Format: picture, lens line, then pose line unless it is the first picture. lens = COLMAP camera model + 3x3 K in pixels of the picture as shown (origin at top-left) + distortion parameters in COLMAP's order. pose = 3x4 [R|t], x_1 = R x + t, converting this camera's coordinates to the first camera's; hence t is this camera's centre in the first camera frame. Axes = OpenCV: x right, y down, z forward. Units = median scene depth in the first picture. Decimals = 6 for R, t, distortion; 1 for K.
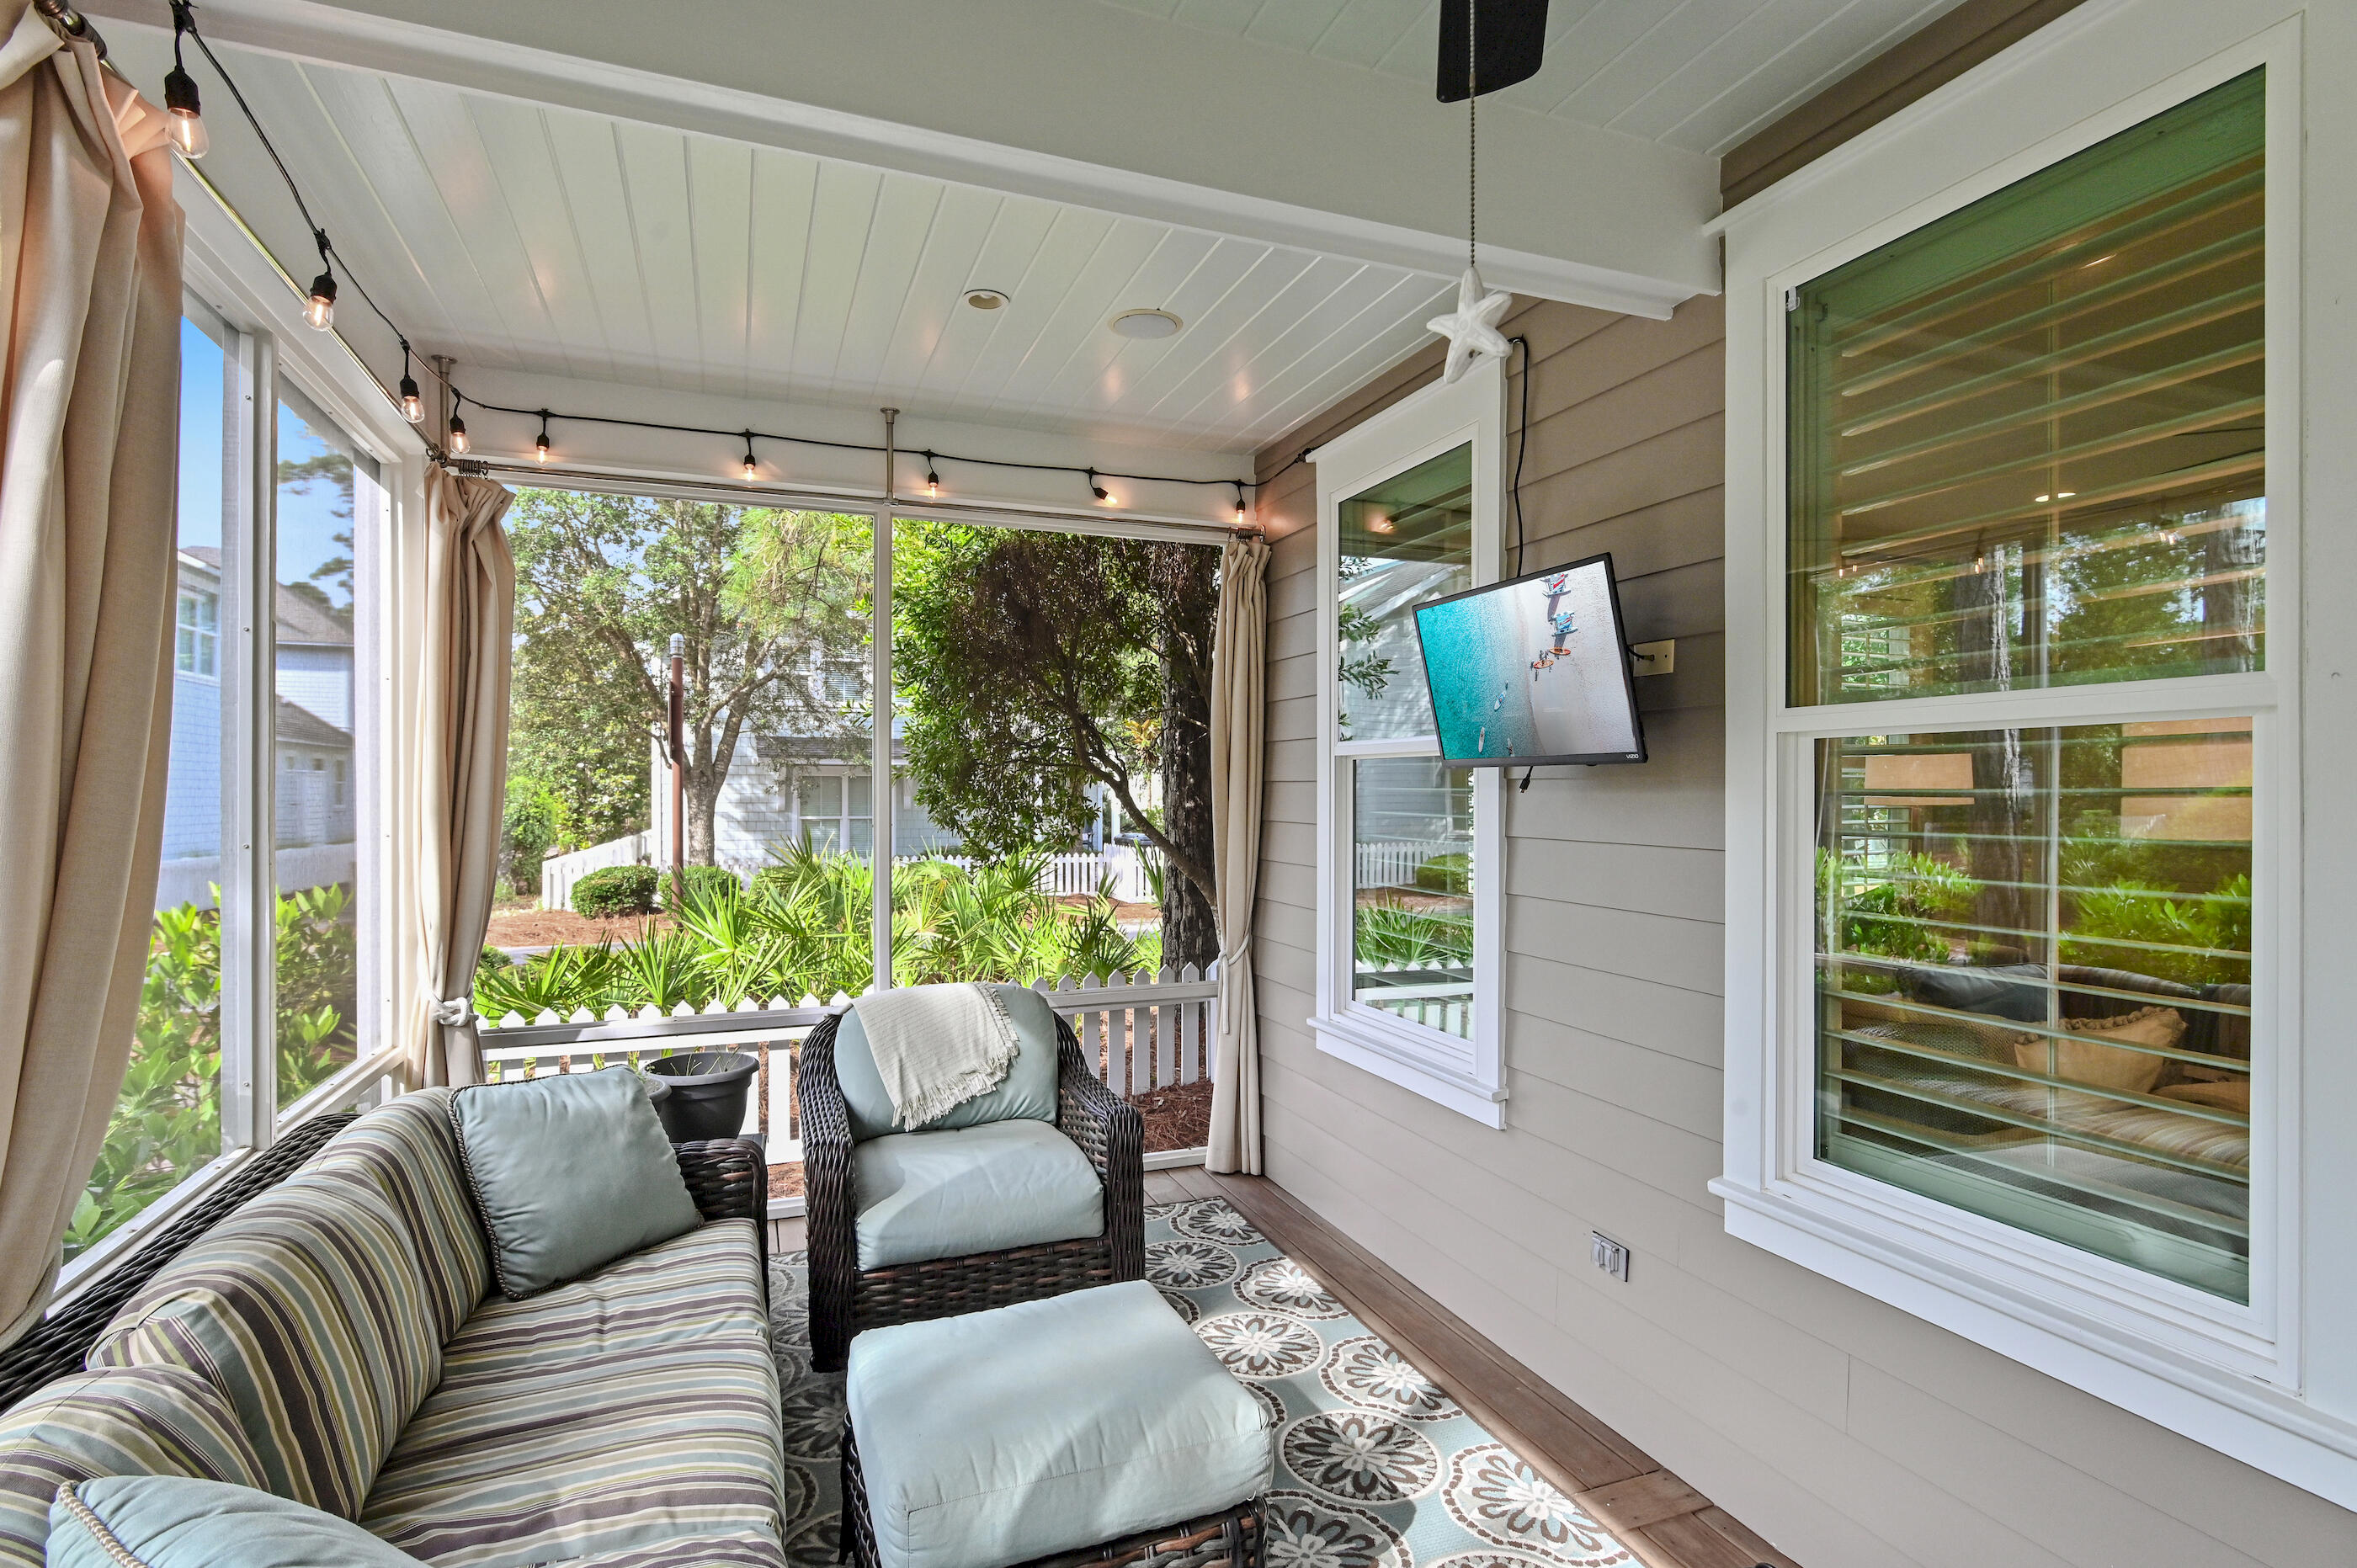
lens RADIAL K [[1171.8, 0, 1213.8], [0, 1171.8, 799.2], [0, 0, 1]] dist [-0.002964, -0.001271]
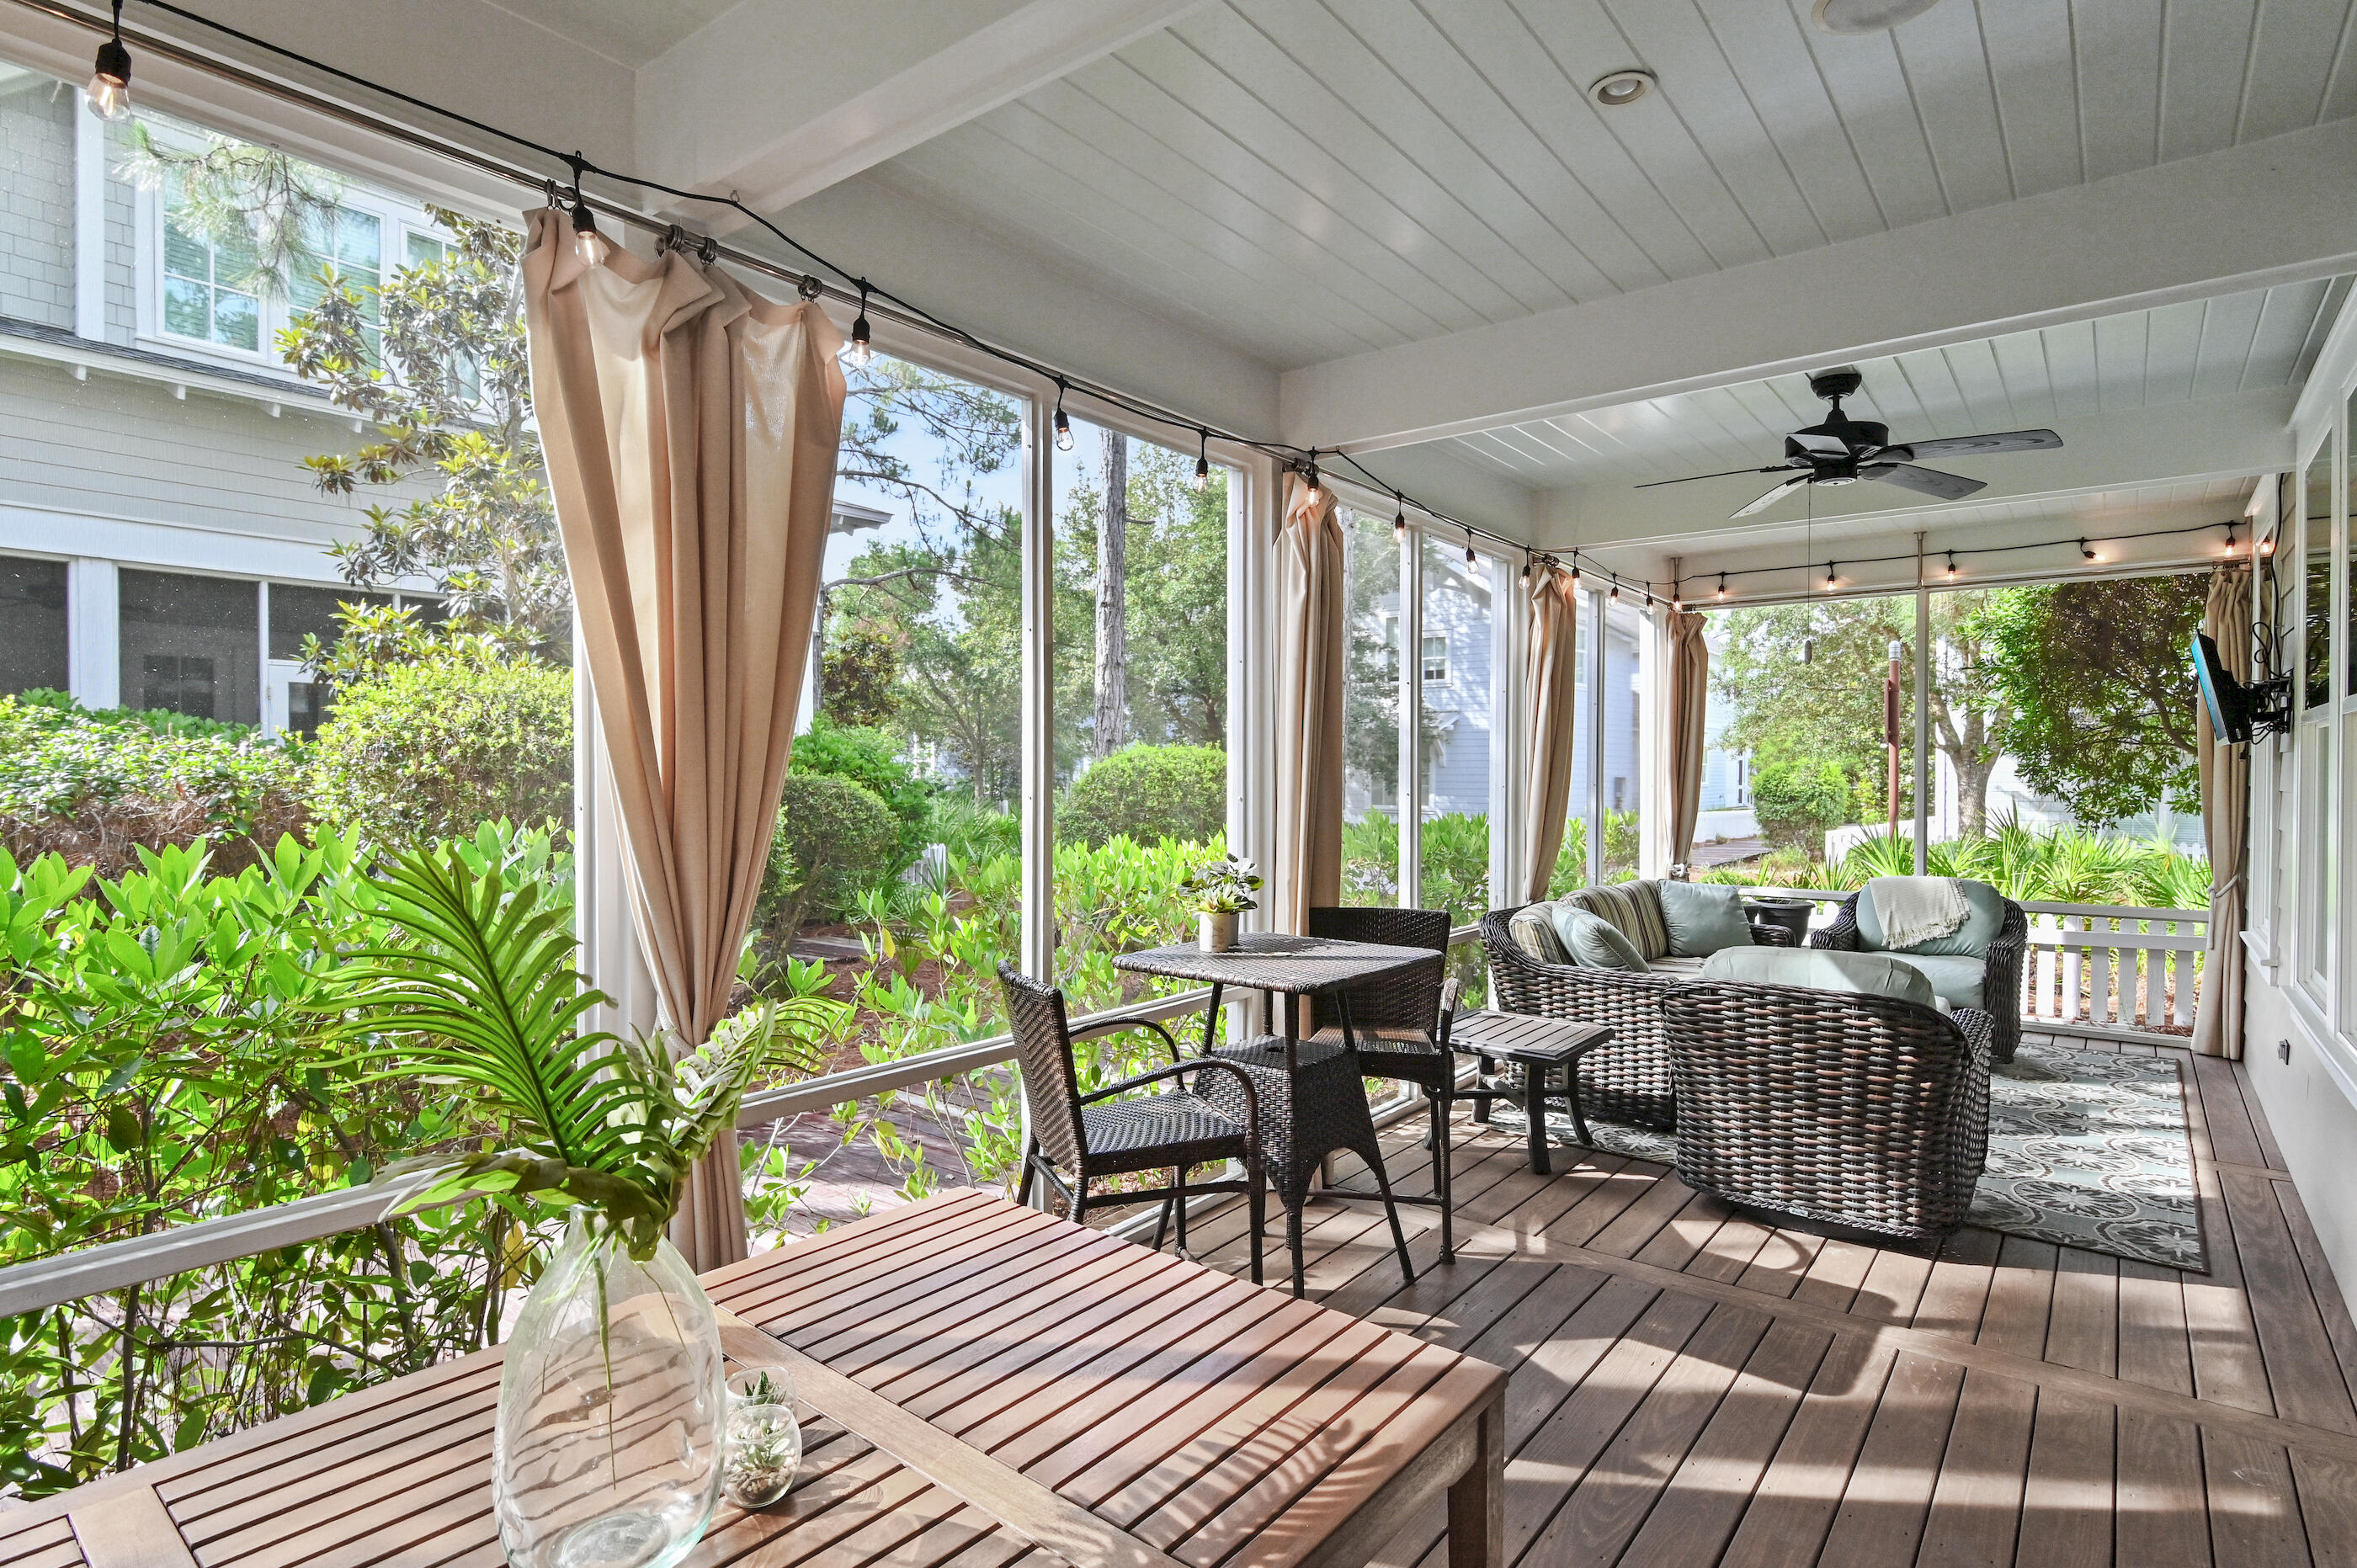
lens RADIAL K [[1171.8, 0, 1156.3], [0, 1171.8, 781.8], [0, 0, 1]] dist [-0.002964, -0.001271]
pose [[0.481732, 0.007746, -0.876284, 0.744290], [-0.006624, 0.999965, 0.005198, 0.019462], [0.876293, 0.003301, 0.481766, -0.838224]]
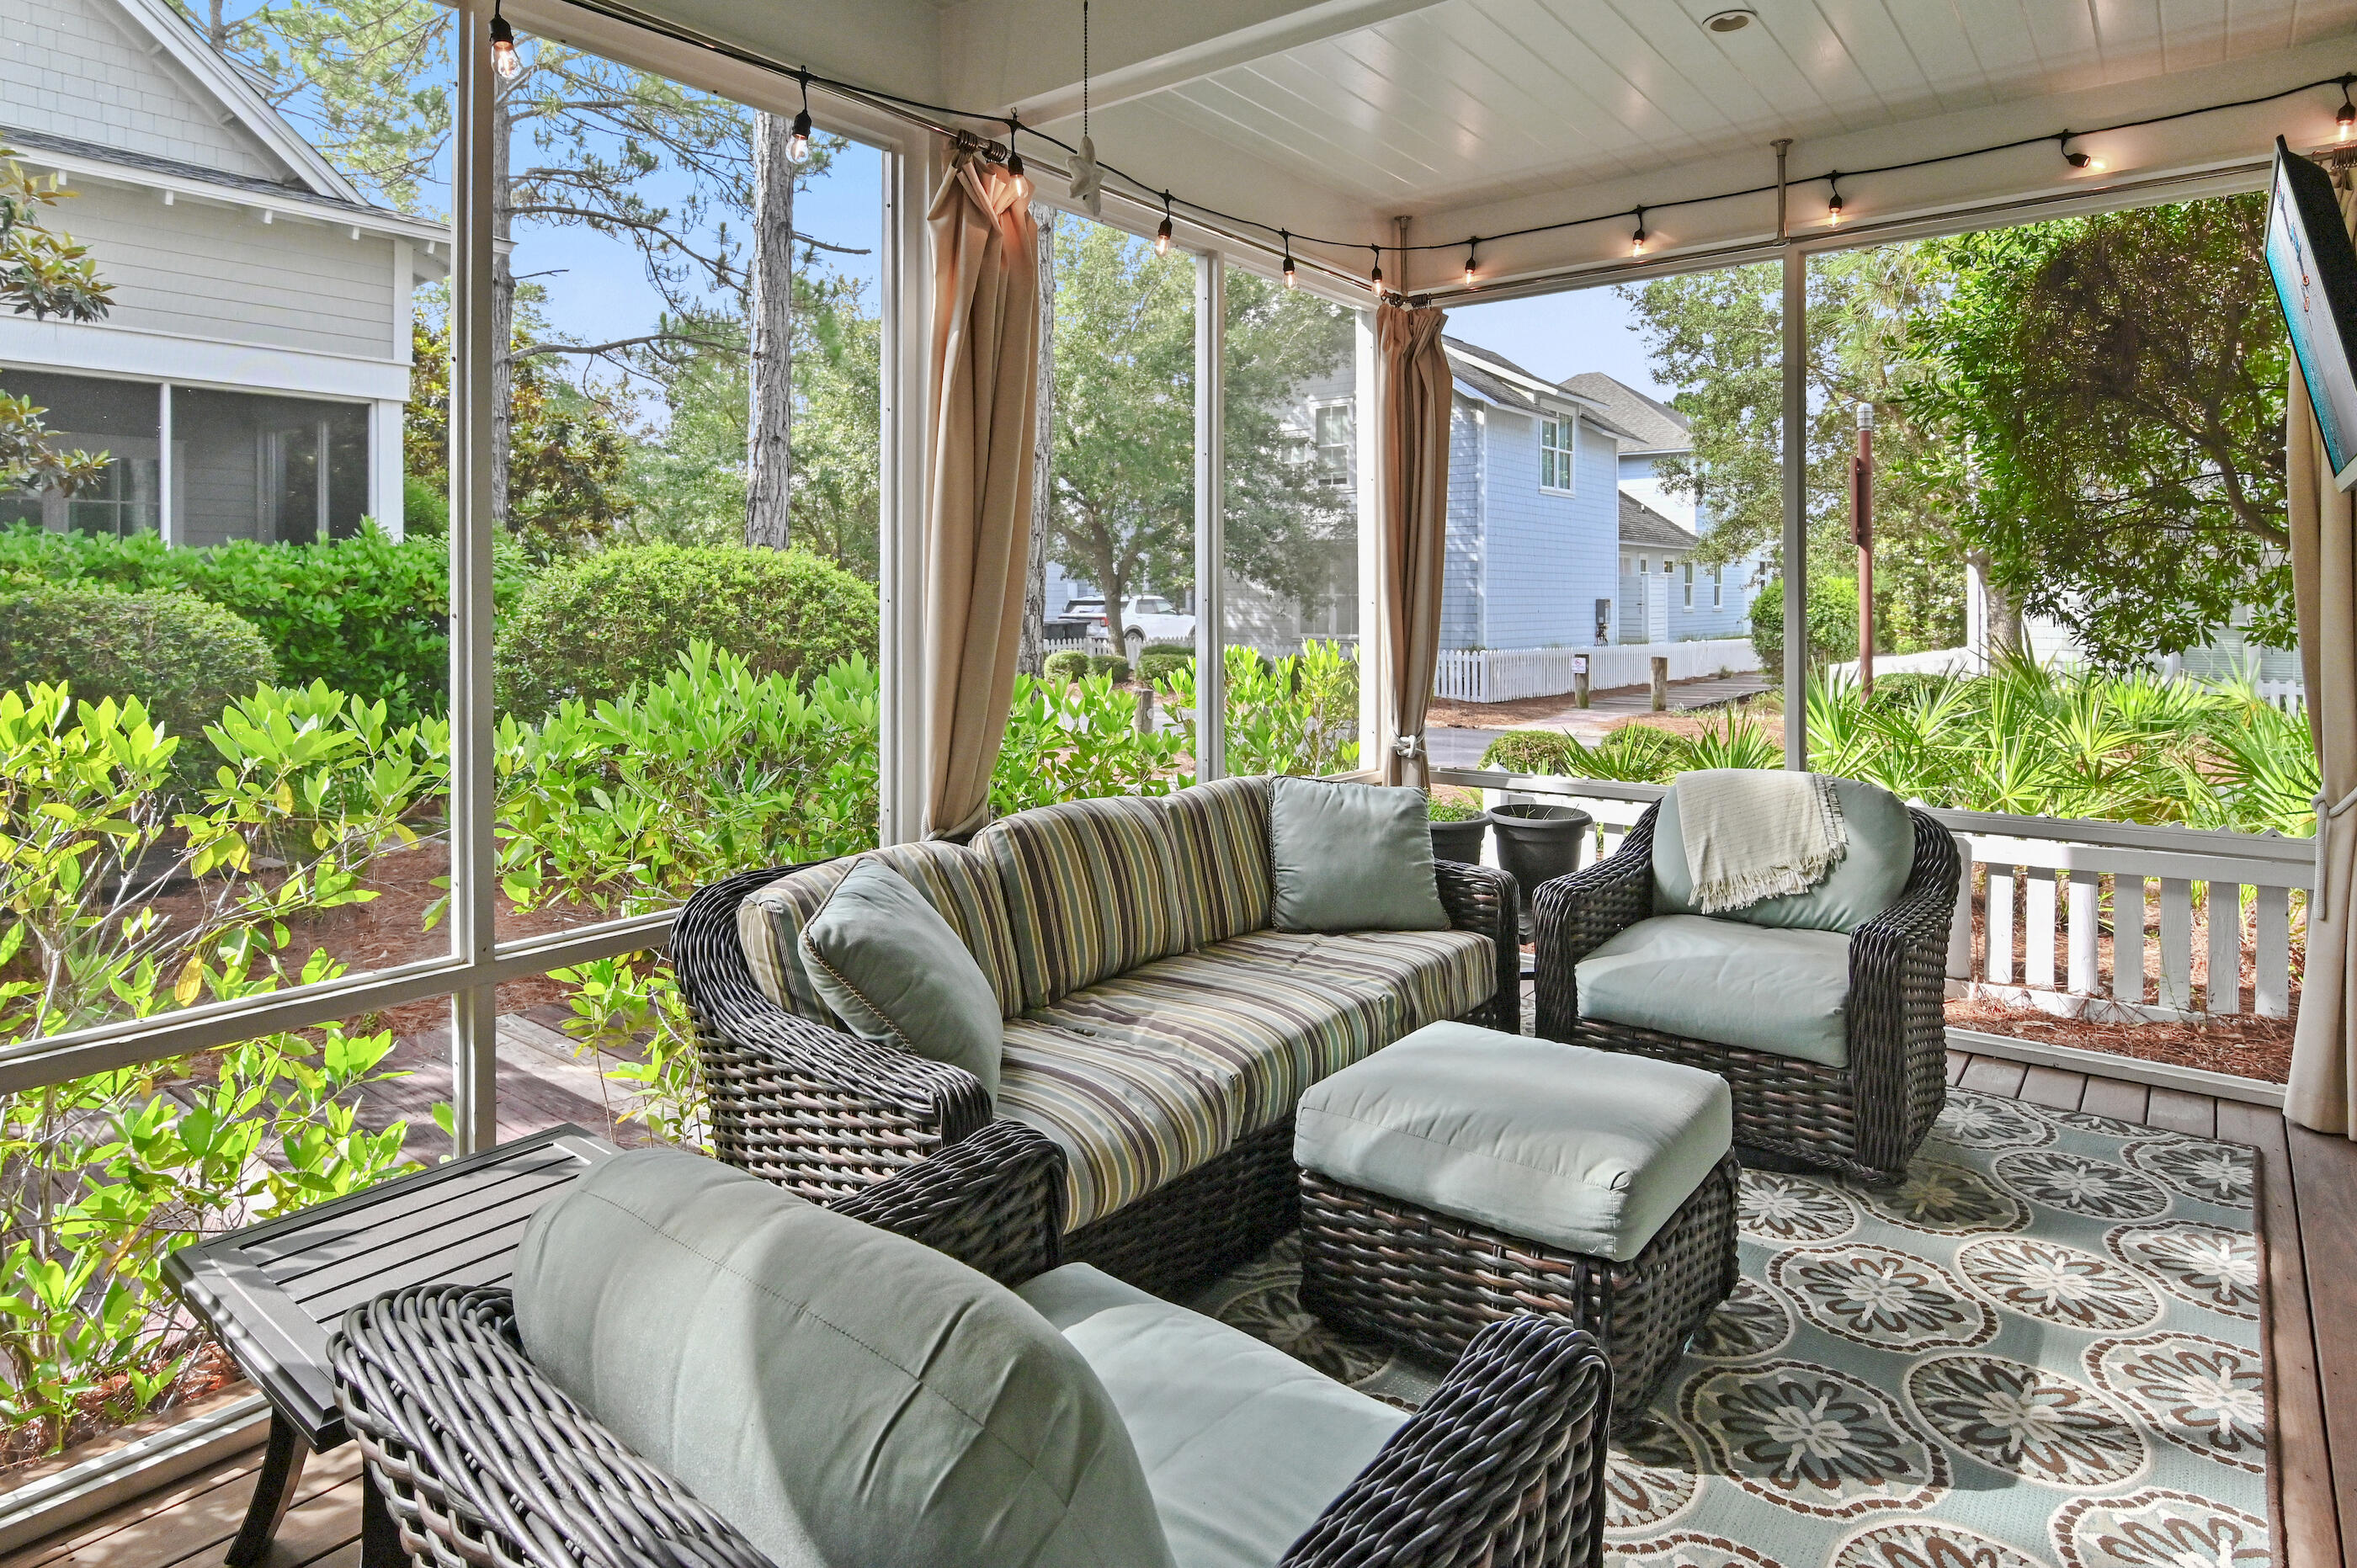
lens RADIAL K [[1327.4, 0, 1121.3], [0, 1327.4, 589.6], [0, 0, 1]] dist [-0.002679, 0.001871]
pose [[0.486117, -0.005652, -0.873876, 0.427769], [-0.003507, 0.999958, -0.008418, 0.030296], [0.873887, 0.007157, 0.486077, 0.060943]]
